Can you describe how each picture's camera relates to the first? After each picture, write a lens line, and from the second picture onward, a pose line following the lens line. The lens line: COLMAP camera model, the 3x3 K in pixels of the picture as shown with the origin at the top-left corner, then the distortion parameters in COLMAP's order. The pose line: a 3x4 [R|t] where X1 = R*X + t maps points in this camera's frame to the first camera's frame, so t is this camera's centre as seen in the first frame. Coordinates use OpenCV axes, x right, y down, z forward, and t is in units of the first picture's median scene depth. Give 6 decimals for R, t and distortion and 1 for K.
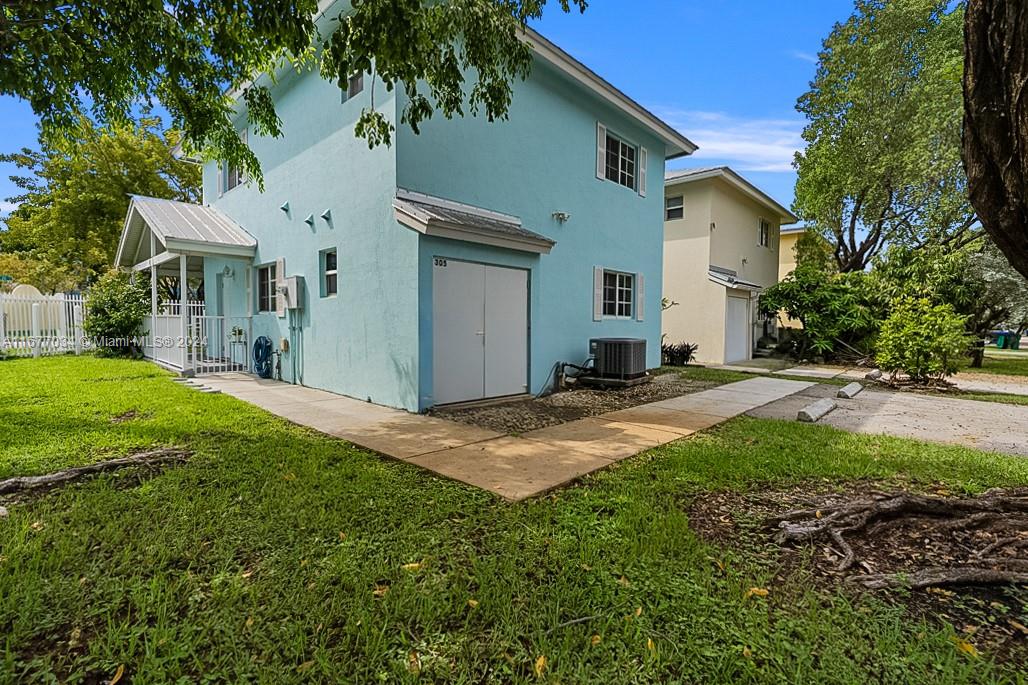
lens RADIAL K [[462.1, 0, 509.1], [0, 462.1, 342.1], [0, 0, 1]] dist [-0.004629, -0.000022]
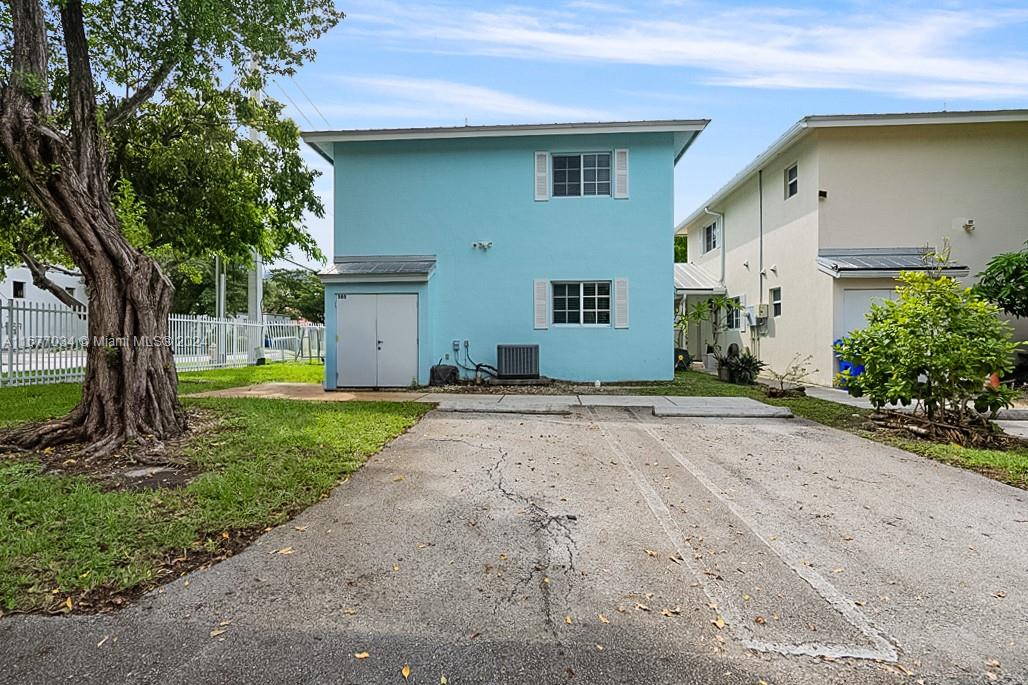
lens RADIAL K [[467.2, 0, 507.6], [0, 467.2, 345.0], [0, 0, 1]] dist [-0.004543, 0.000680]
pose [[0.635288, -0.007017, -0.772244, 0.985397], [-0.026485, 0.999173, -0.030866, 0.027436], [0.771821, 0.040062, 0.634576, 0.238176]]
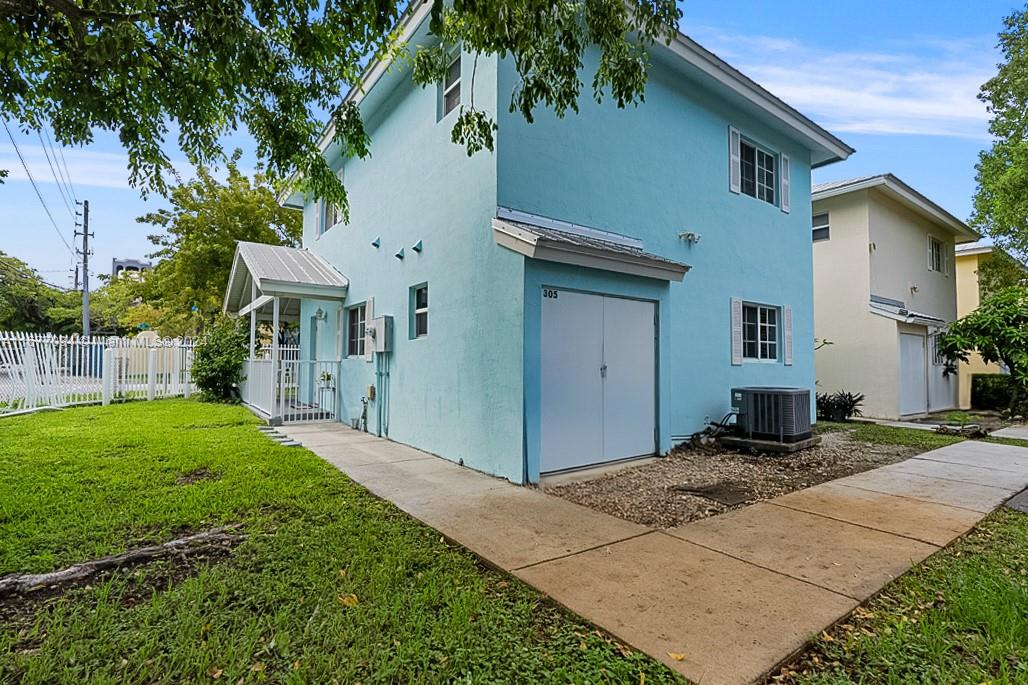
lens RADIAL K [[479.5, 0, 512.8], [0, 479.5, 339.4], [0, 0, 1]] dist [0.001225, 0.000000]
pose [[0.983303, -0.011153, -0.181631, -0.038486], [-0.006443, 0.995360, -0.096002, -0.007761], [0.181860, 0.095569, 0.978669, 0.112368]]
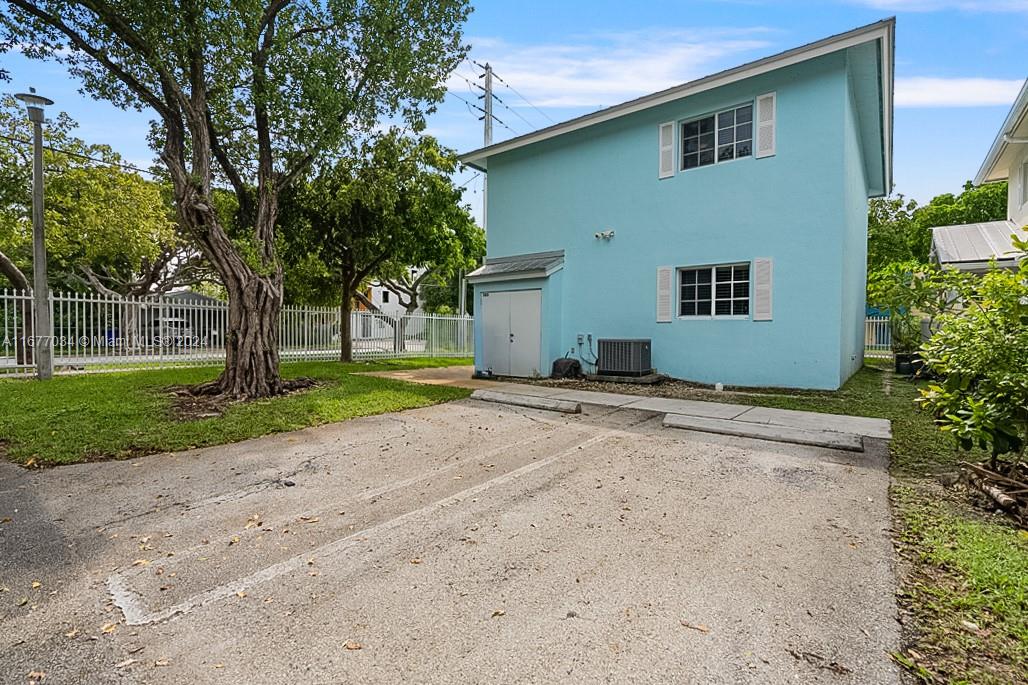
lens RADIAL K [[469.8, 0, 511.8], [0, 469.8, 345.4], [0, 0, 1]] dist [-0.003858, 0.000484]
pose [[0.086505, 0.012039, -0.996179, 1.142954], [-0.052353, 0.998600, 0.007522, 0.012086], [0.994875, 0.051502, 0.087014, 0.590785]]
